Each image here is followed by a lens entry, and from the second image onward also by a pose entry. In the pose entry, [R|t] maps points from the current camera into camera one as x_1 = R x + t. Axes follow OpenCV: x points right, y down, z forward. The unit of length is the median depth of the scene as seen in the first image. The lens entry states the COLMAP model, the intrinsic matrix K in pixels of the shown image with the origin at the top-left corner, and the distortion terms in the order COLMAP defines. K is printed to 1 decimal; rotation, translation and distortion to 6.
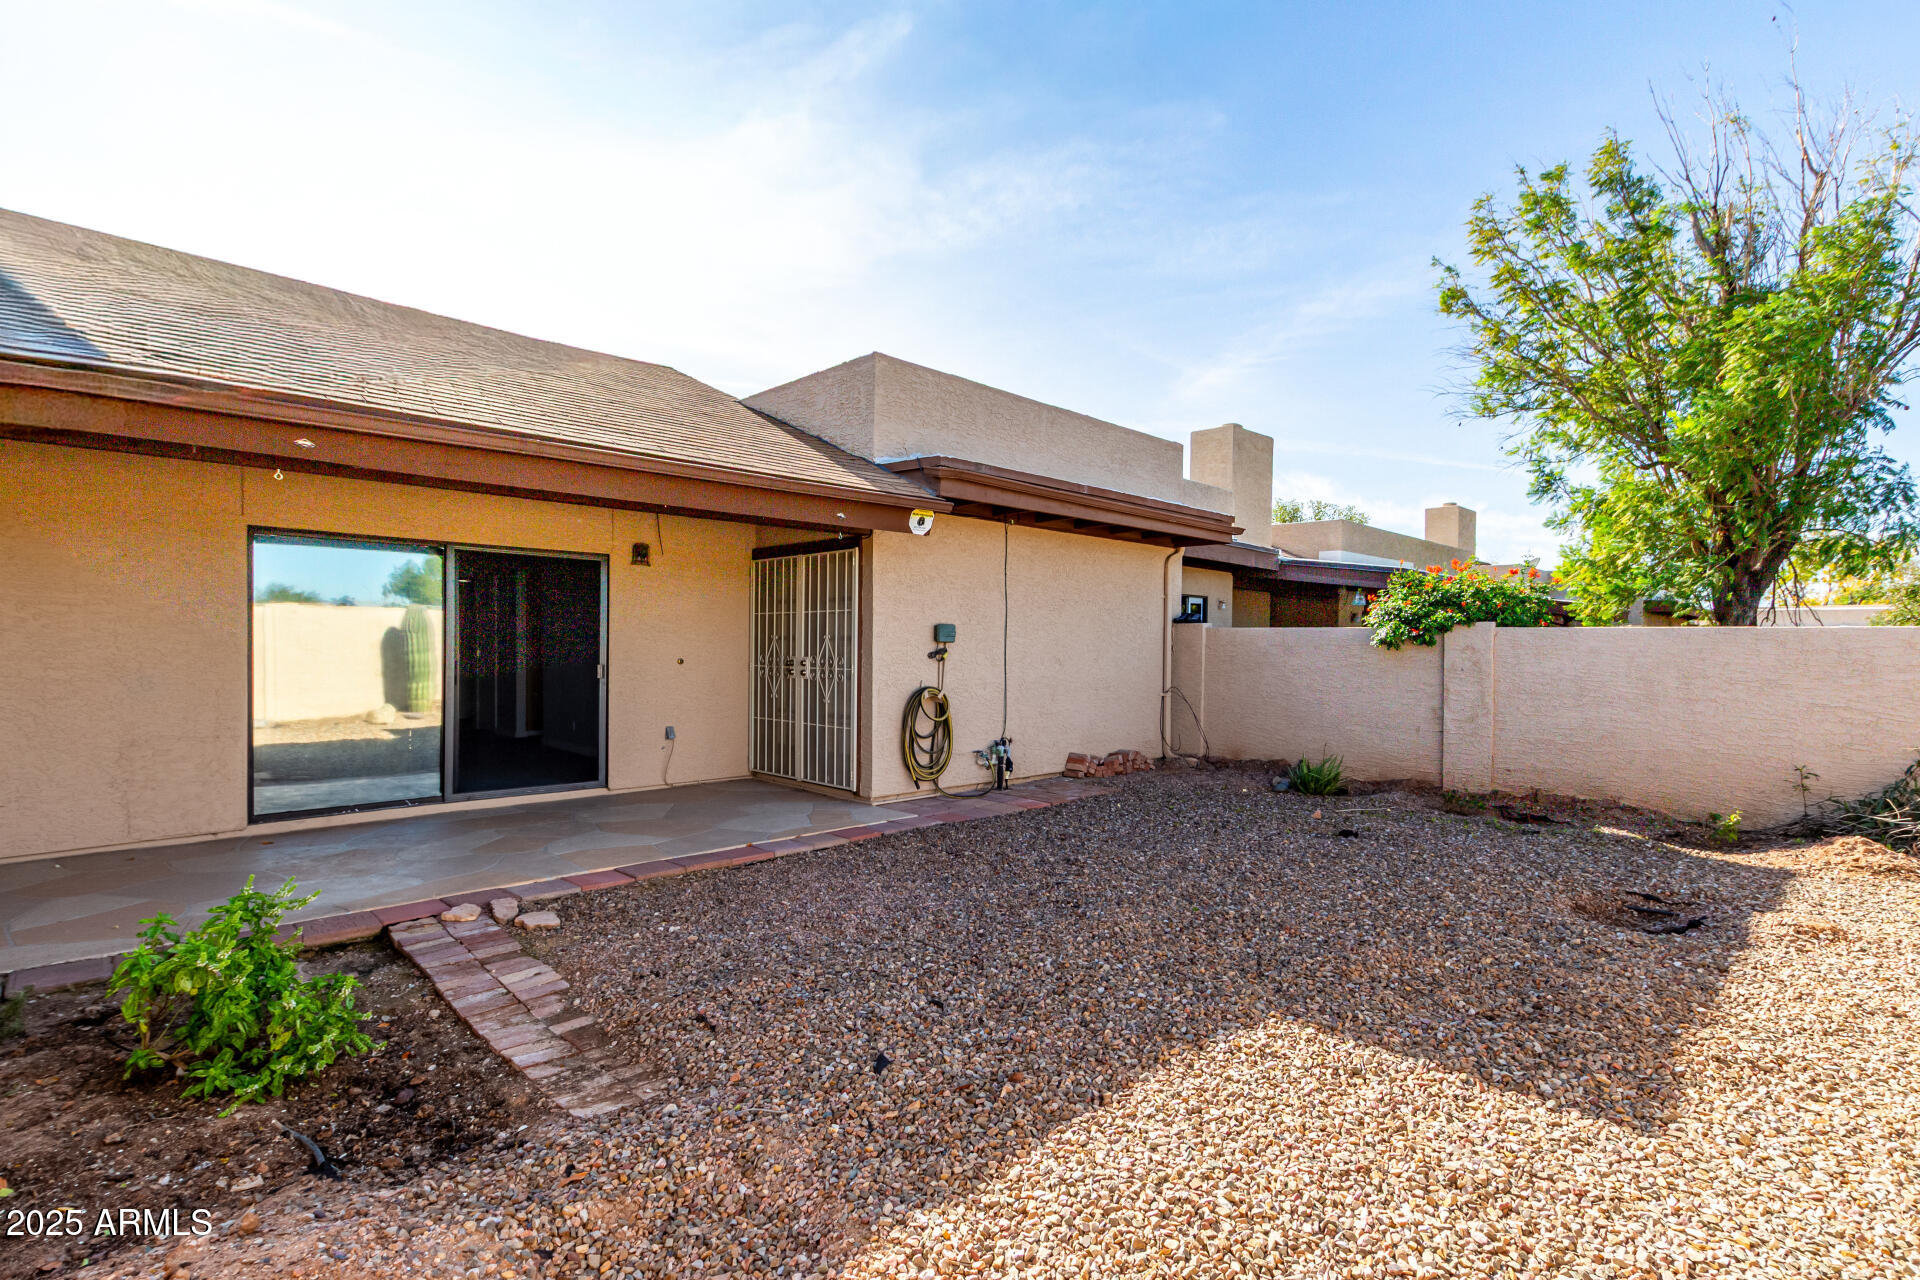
lens RADIAL K [[903.6, 0, 966.3], [0, 903.6, 663.9], [0, 0, 1]] dist [0.022576, -0.010003]
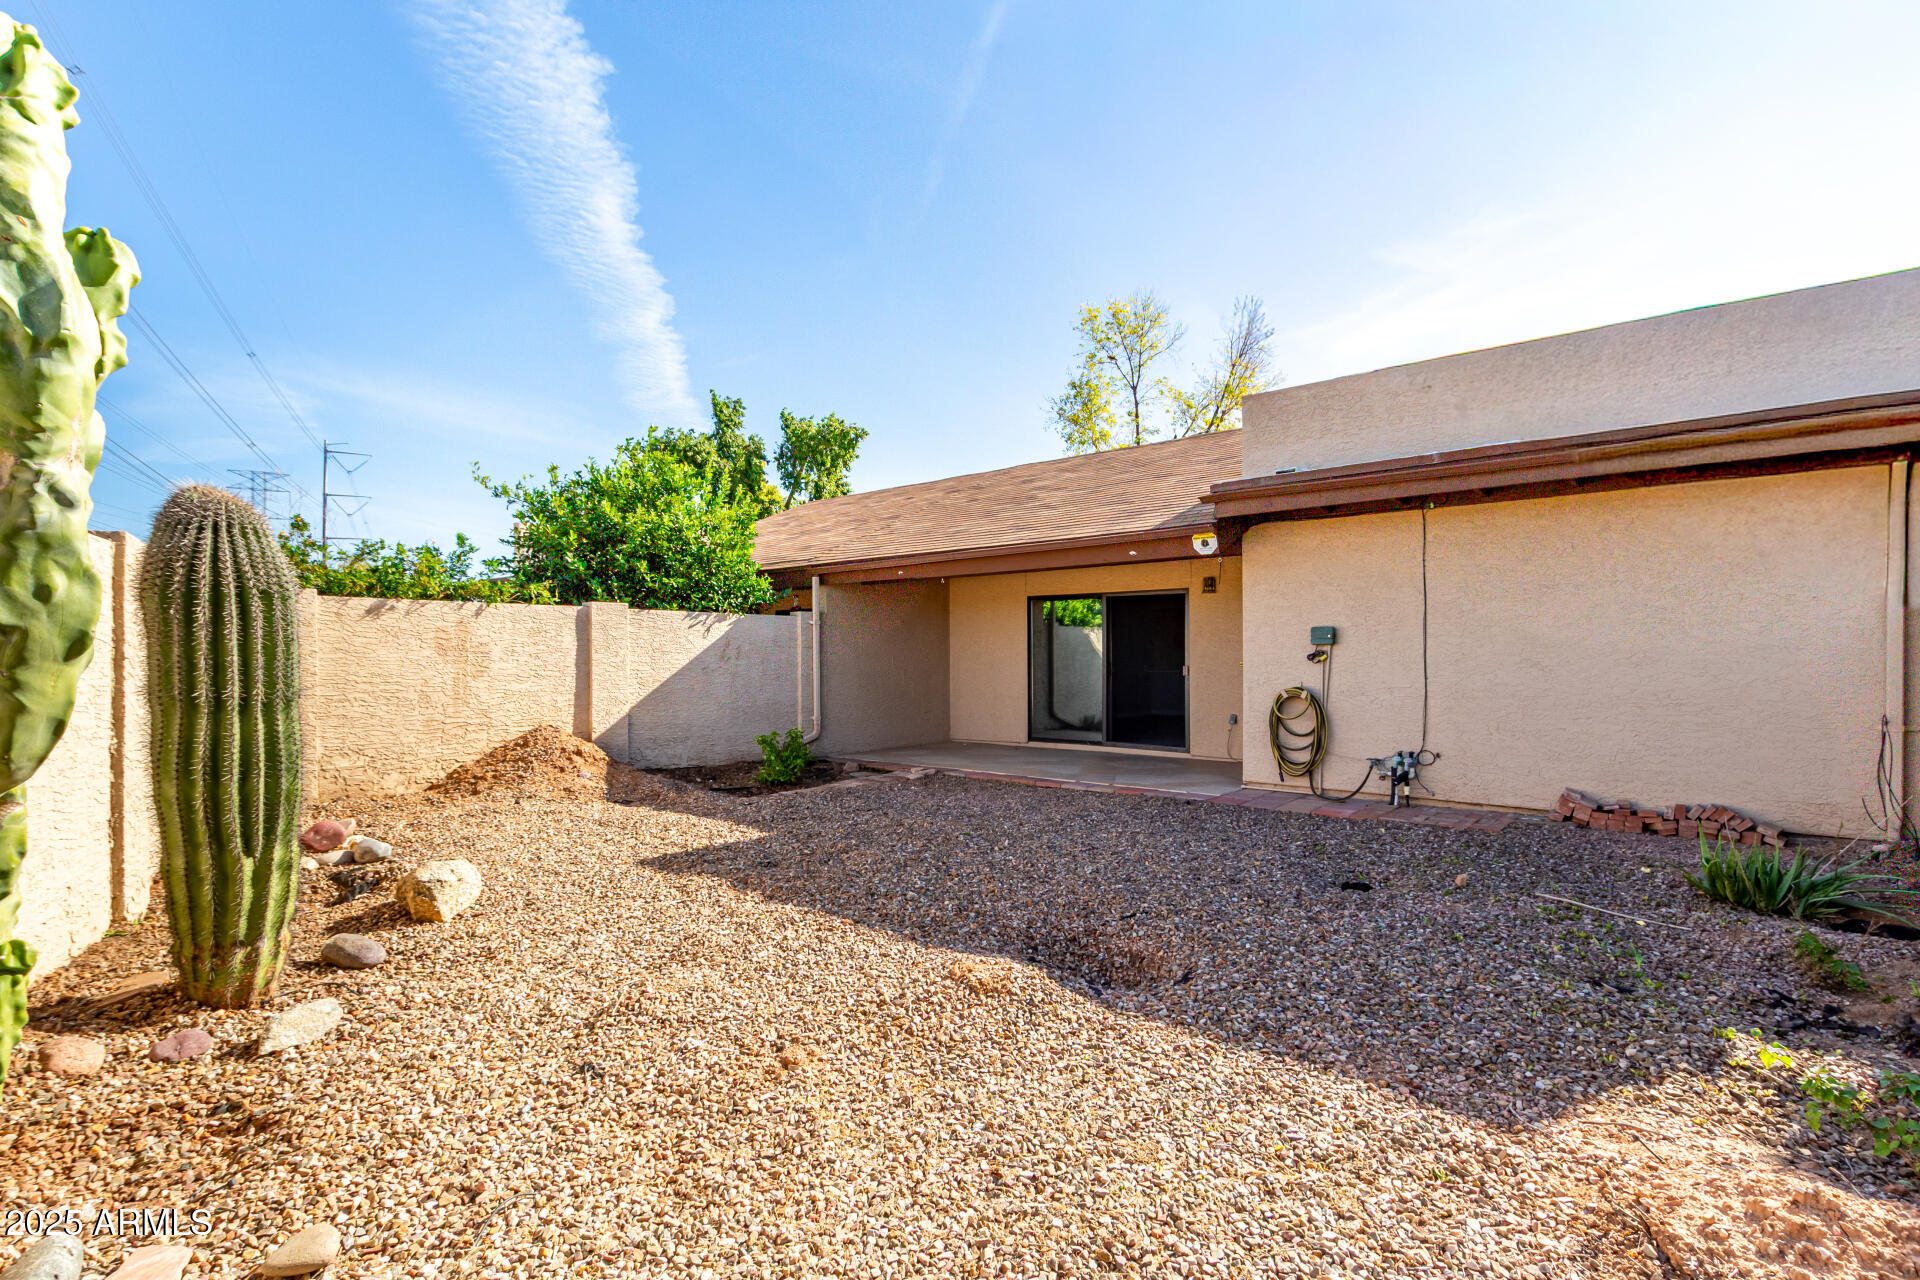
lens RADIAL K [[903.6, 0, 966.3], [0, 903.6, 663.9], [0, 0, 1]] dist [0.022576, -0.010003]
pose [[0.099728, 0.000462, -0.995015, 0.952375], [-0.017710, 0.999842, -0.001310, 0.006253], [0.994857, 0.017752, 0.099720, 0.497164]]
